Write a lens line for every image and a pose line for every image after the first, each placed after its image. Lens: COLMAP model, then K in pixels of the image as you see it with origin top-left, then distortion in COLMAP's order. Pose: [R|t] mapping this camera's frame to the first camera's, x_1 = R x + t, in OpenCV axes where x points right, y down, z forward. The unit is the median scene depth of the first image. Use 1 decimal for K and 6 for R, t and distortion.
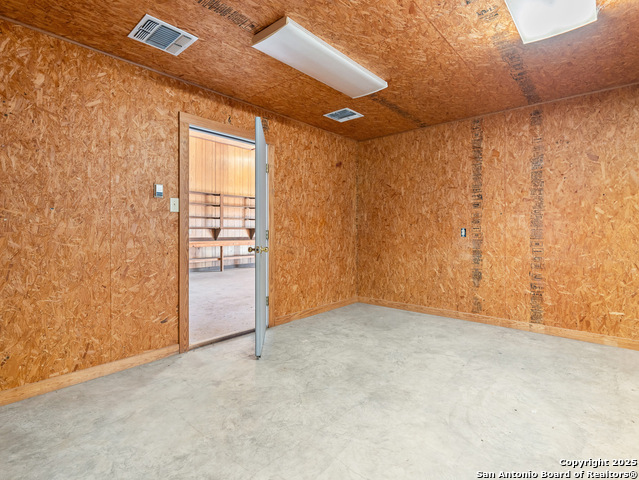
lens RADIAL K [[326.1, 0, 317.6], [0, 326.1, 234.3], [0, 0, 1]] dist [-0.006154, 0.001507]
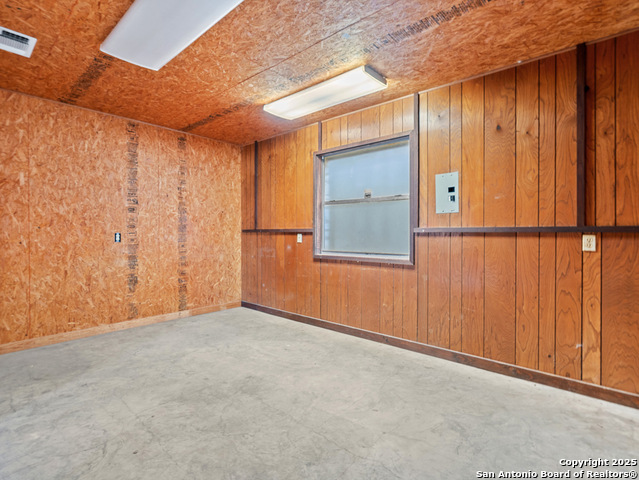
lens RADIAL K [[326.1, 0, 316.7], [0, 326.1, 239.1], [0, 0, 1]] dist [-0.006154, 0.001507]
pose [[0.003685, -0.016517, 0.999857, -0.565823], [0.014878, 0.999754, 0.016460, -0.009159], [-0.999883, 0.014815, 0.003930, 0.495764]]
